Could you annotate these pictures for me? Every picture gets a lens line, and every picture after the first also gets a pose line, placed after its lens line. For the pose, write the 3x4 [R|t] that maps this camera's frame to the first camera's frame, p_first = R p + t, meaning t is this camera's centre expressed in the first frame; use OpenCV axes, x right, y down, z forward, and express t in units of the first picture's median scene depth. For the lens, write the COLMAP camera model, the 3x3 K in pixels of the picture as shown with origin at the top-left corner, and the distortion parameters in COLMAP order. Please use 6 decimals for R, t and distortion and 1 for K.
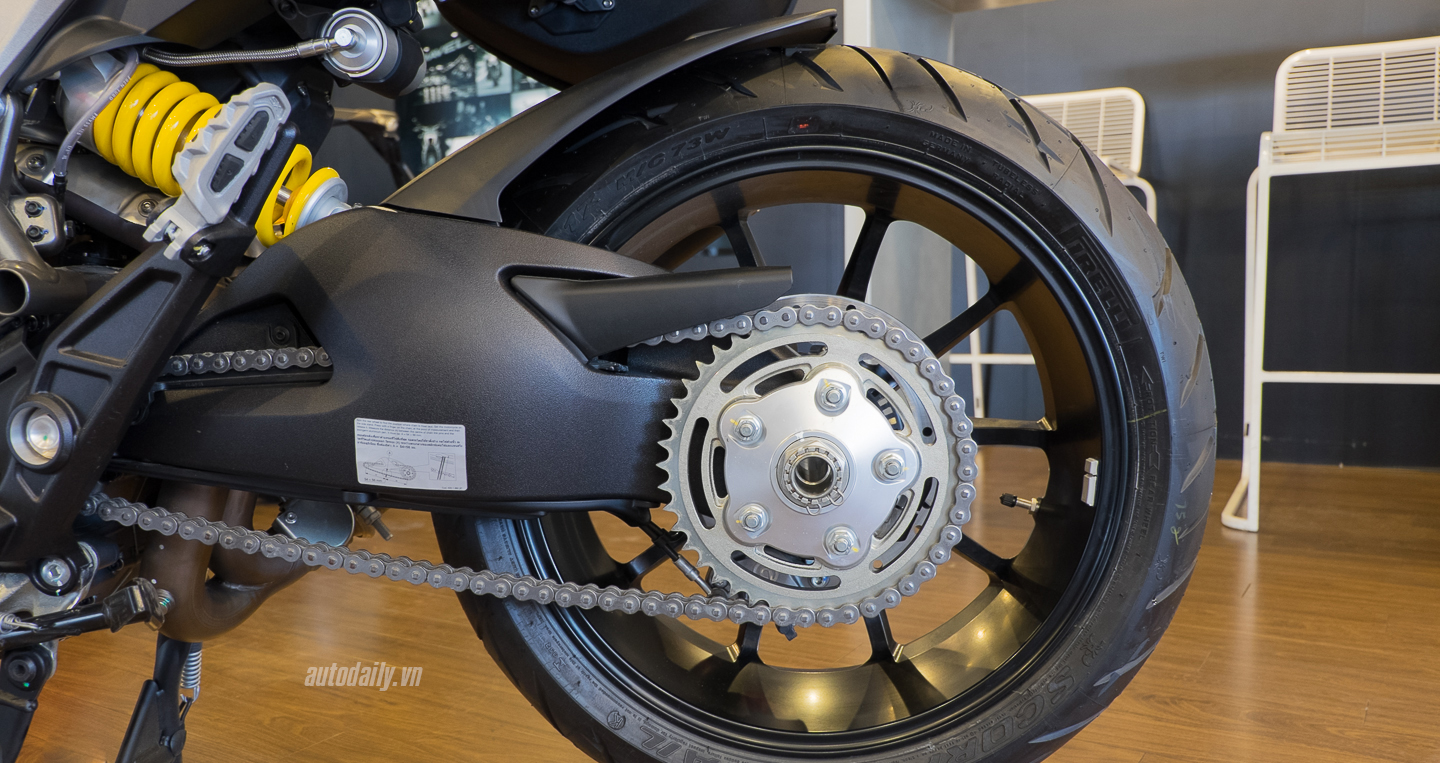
lens RADIAL K [[1276.9, 0, 718.2], [0, 1276.9, 382.6], [0, 0, 1]] dist [0.006203, 0.008940]
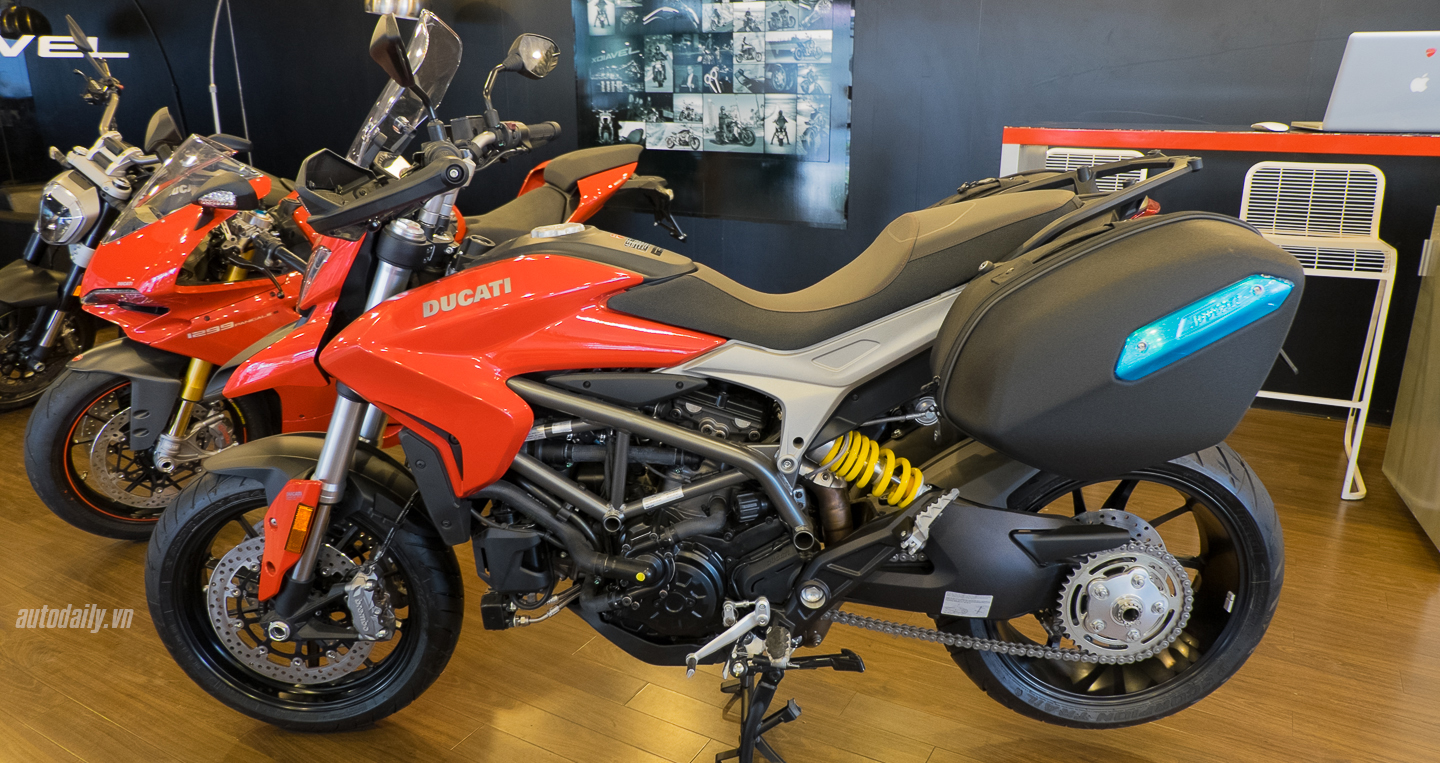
lens RADIAL K [[1054.1, 0, 721.8], [0, 1054.1, 380.8], [0, 0, 1]] dist [-0.010454, -0.002798]
pose [[0.998776, 0.011660, 0.048068, -0.749692], [-0.020890, 0.980329, 0.196260, -0.689493], [-0.044834, -0.197024, 0.979373, -0.787117]]
